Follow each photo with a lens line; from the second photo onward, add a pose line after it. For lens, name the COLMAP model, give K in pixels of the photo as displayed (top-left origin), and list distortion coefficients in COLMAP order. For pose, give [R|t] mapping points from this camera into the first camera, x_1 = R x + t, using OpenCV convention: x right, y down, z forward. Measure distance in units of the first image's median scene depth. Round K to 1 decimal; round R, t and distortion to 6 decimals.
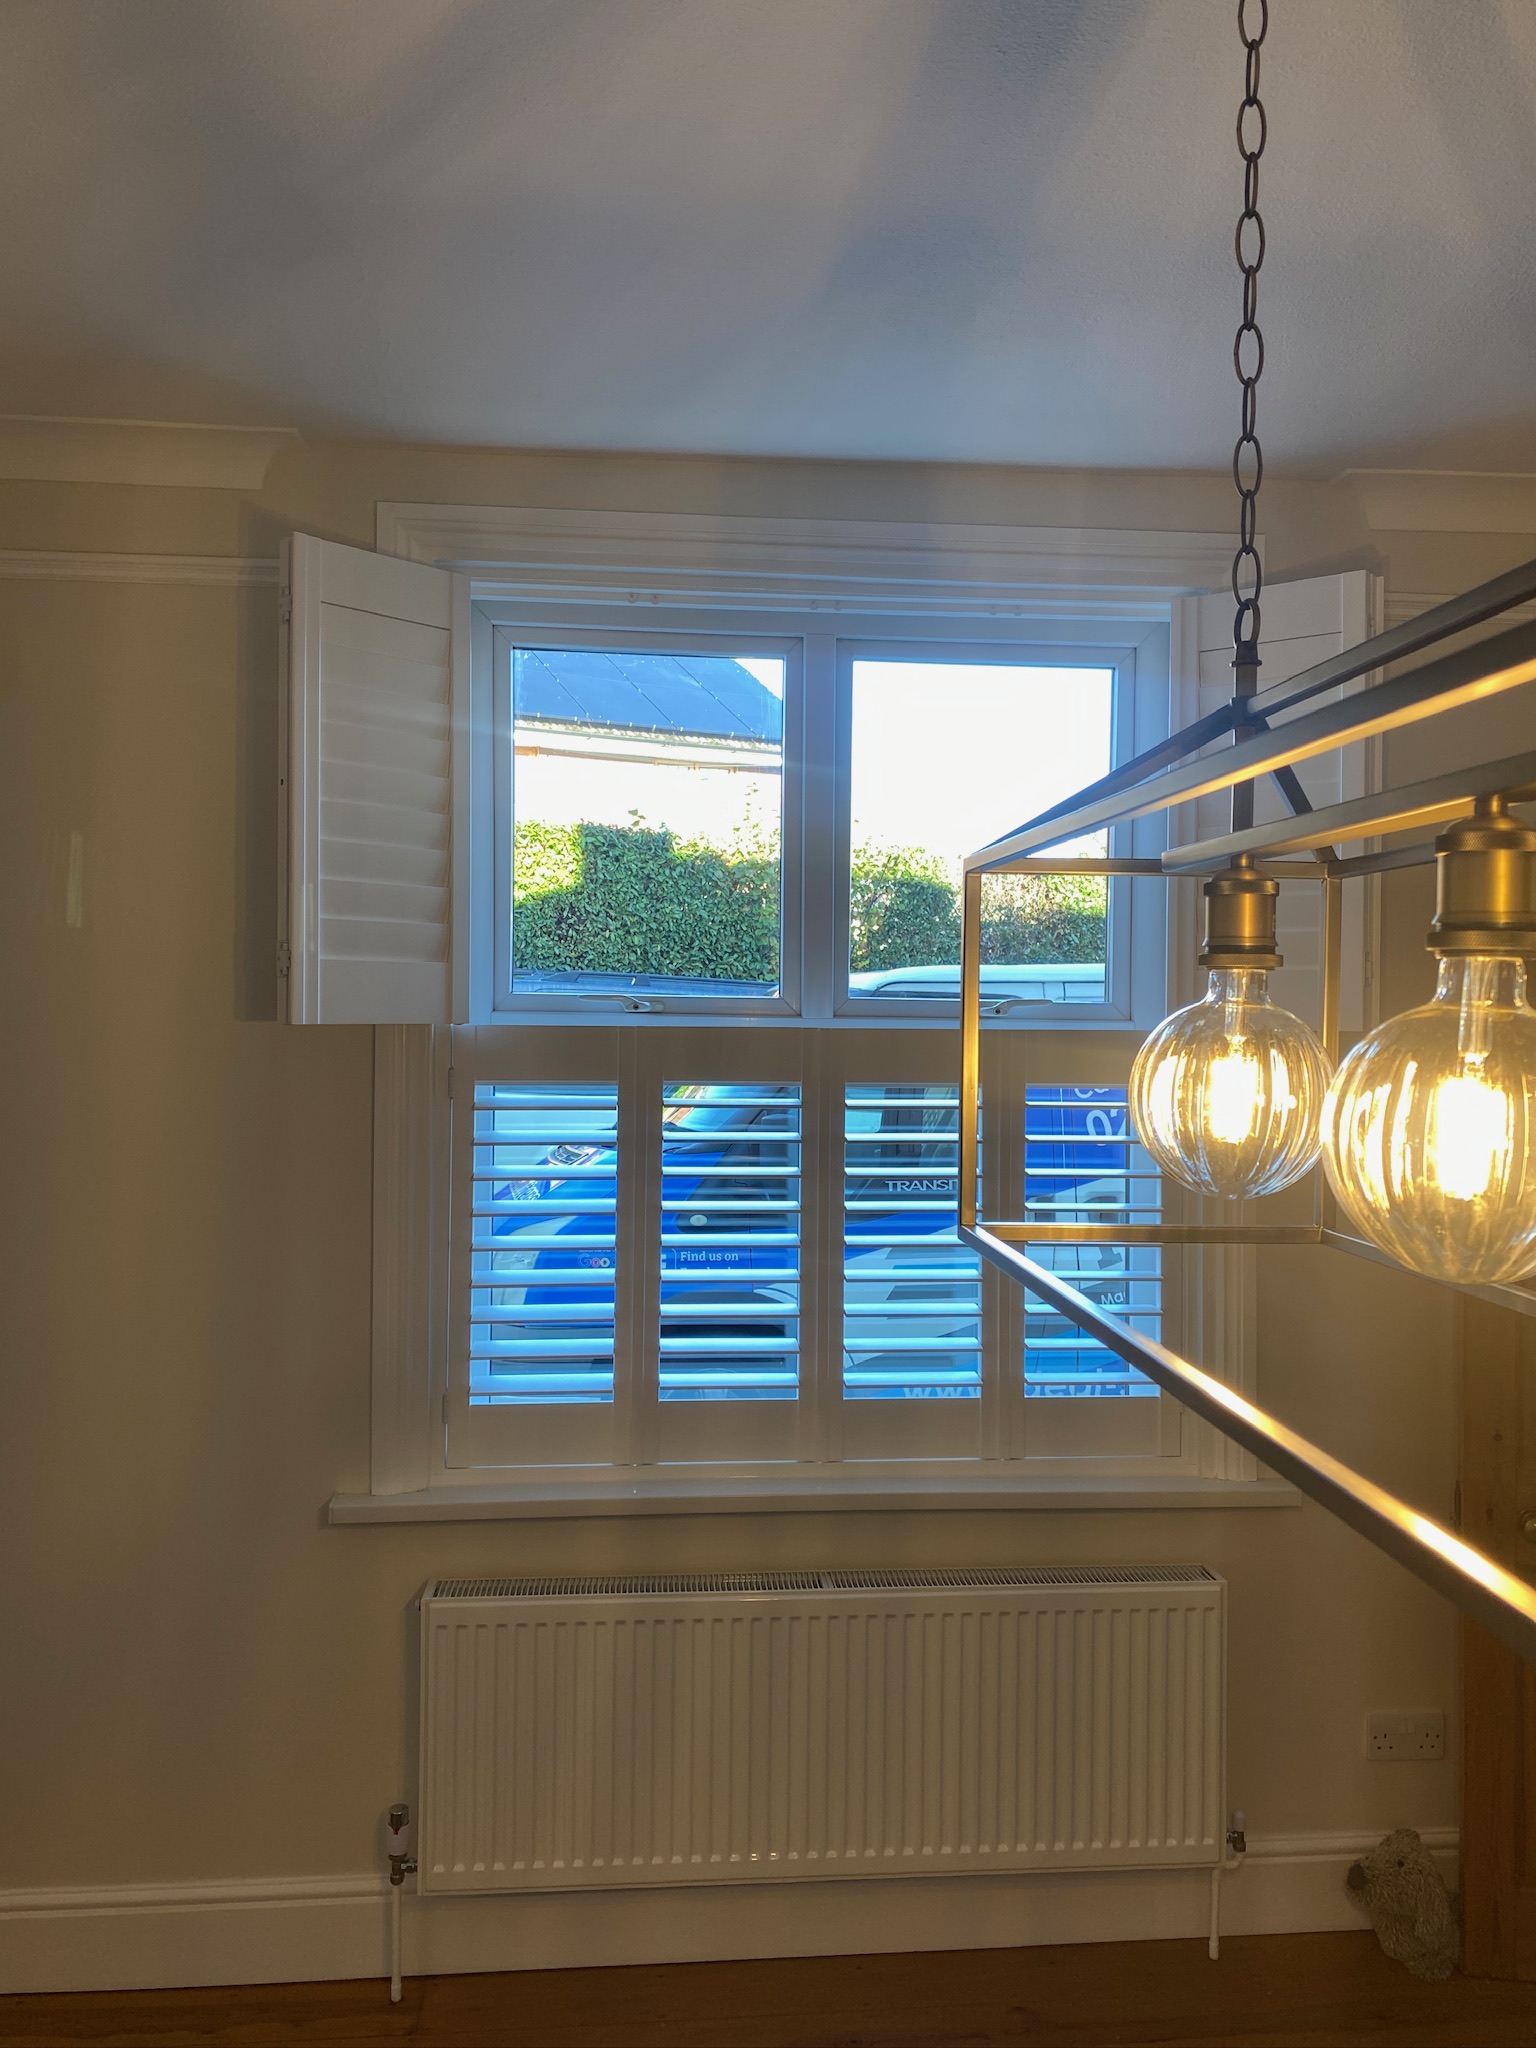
lens RADIAL K [[1560.4, 0, 768.0], [0, 1560.4, 1024.0], [0, 0, 1]] dist [0.000106, -0.002288]
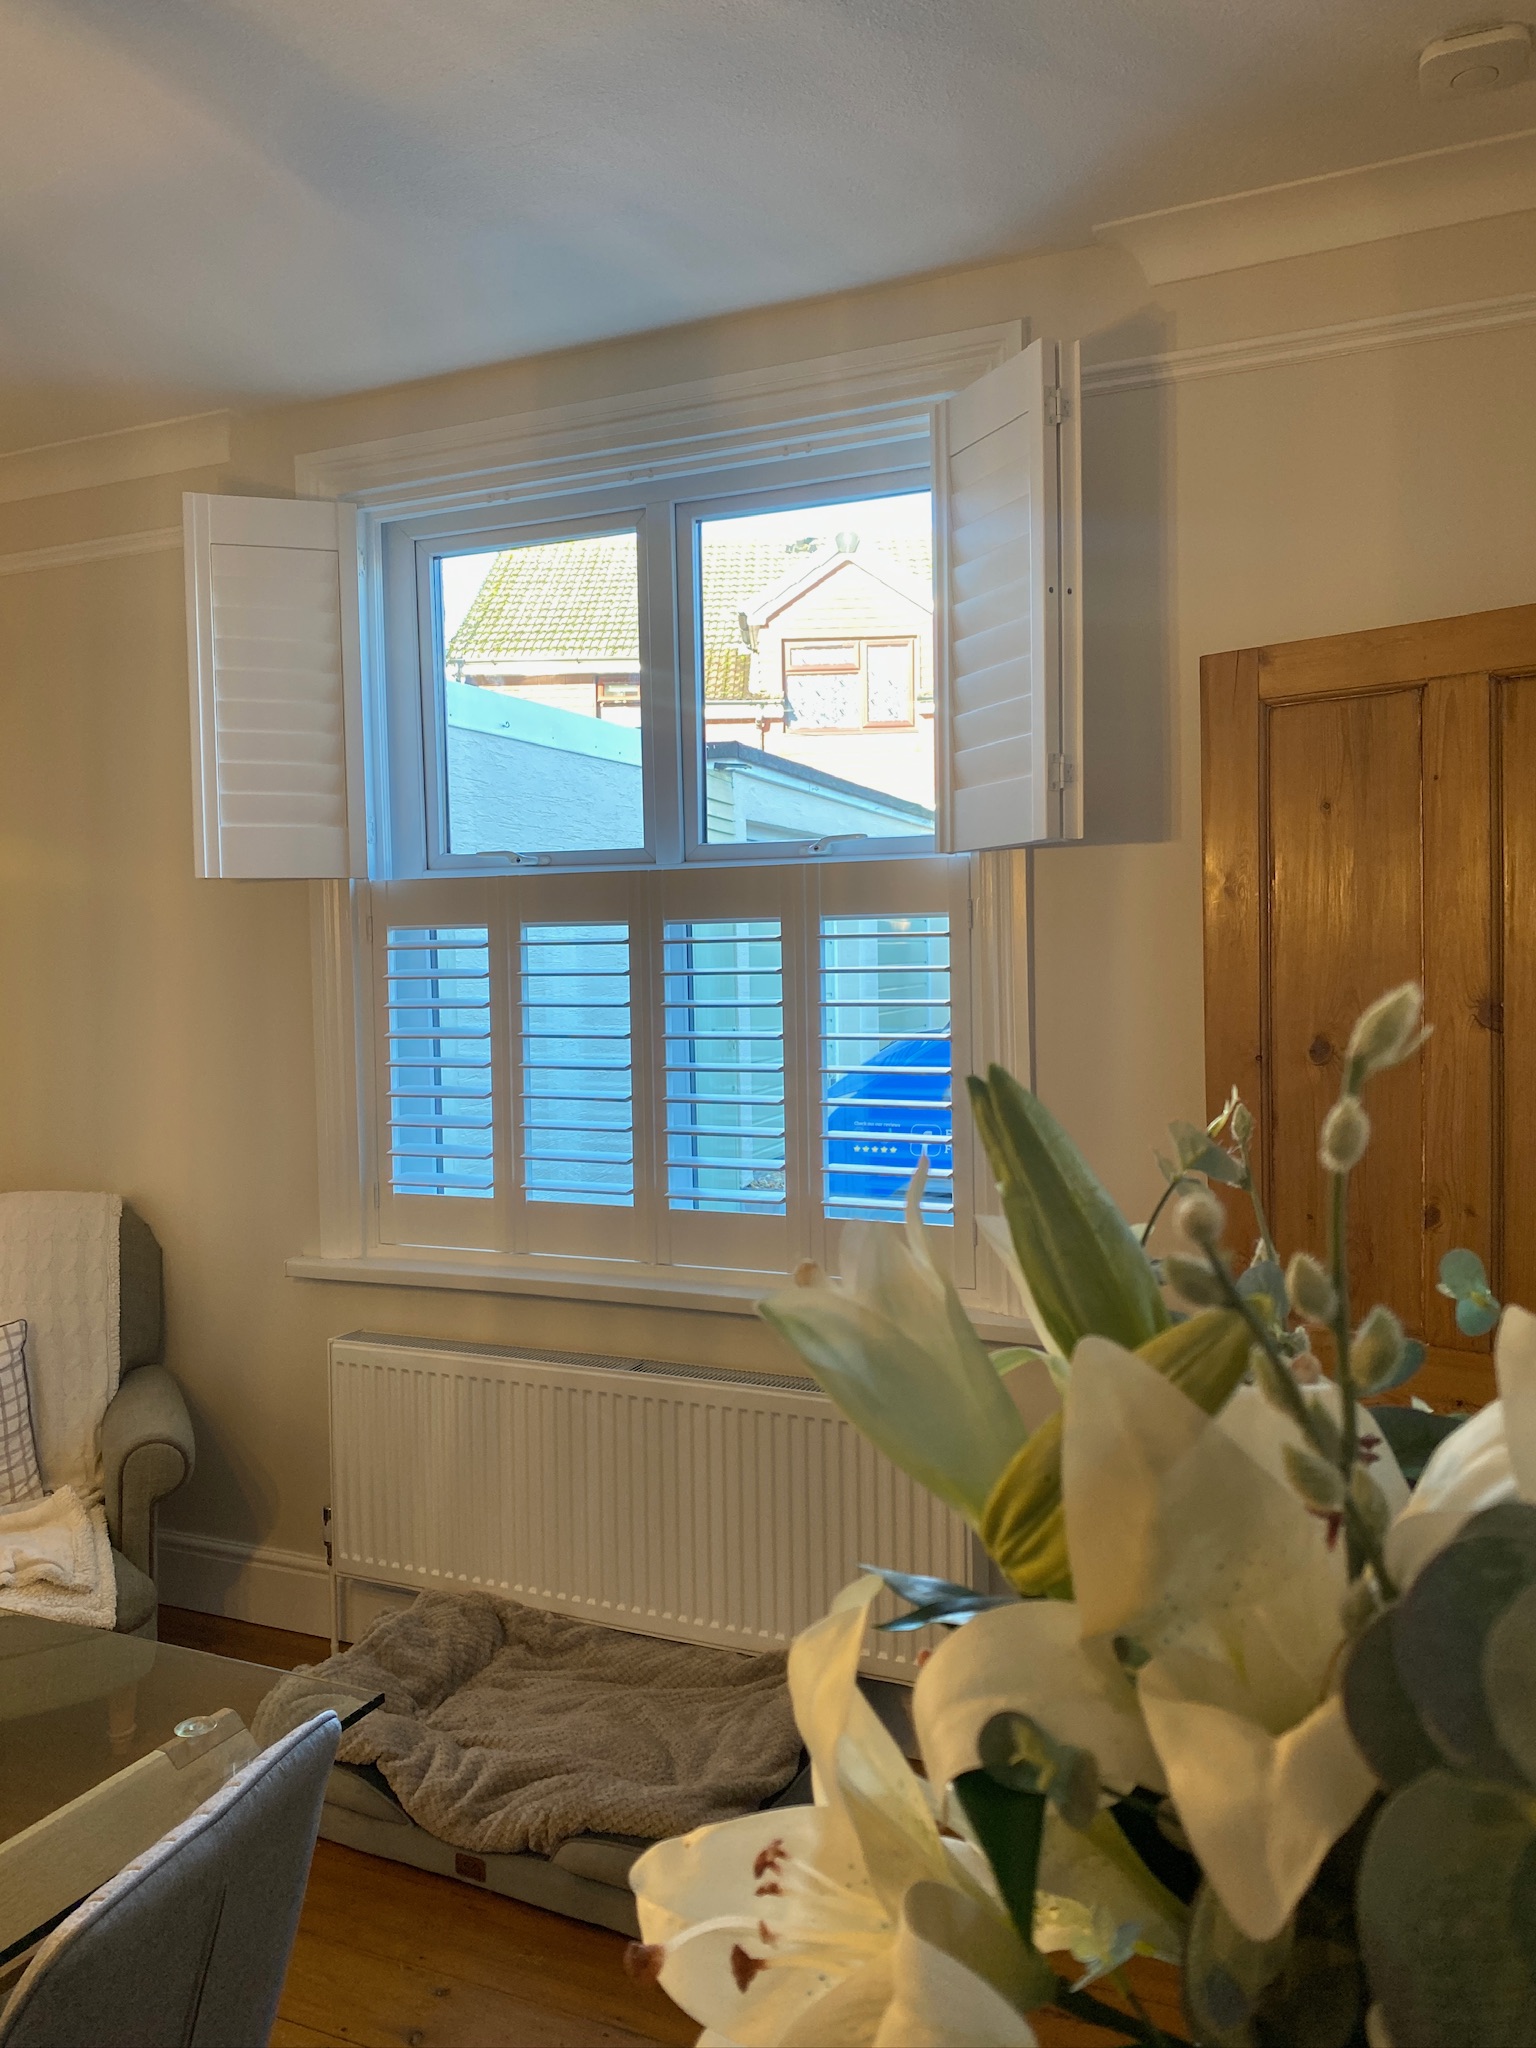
lens RADIAL K [[1551.9, 0, 767.8], [0, 1551.9, 951.3], [0, 0, 1]] dist [0.041603, 0.001087]
pose [[0.869954, -0.017581, -0.492819, 0.662906], [0.039750, 0.998612, 0.034543, 0.027115], [0.491528, -0.049641, 0.869446, 0.096237]]
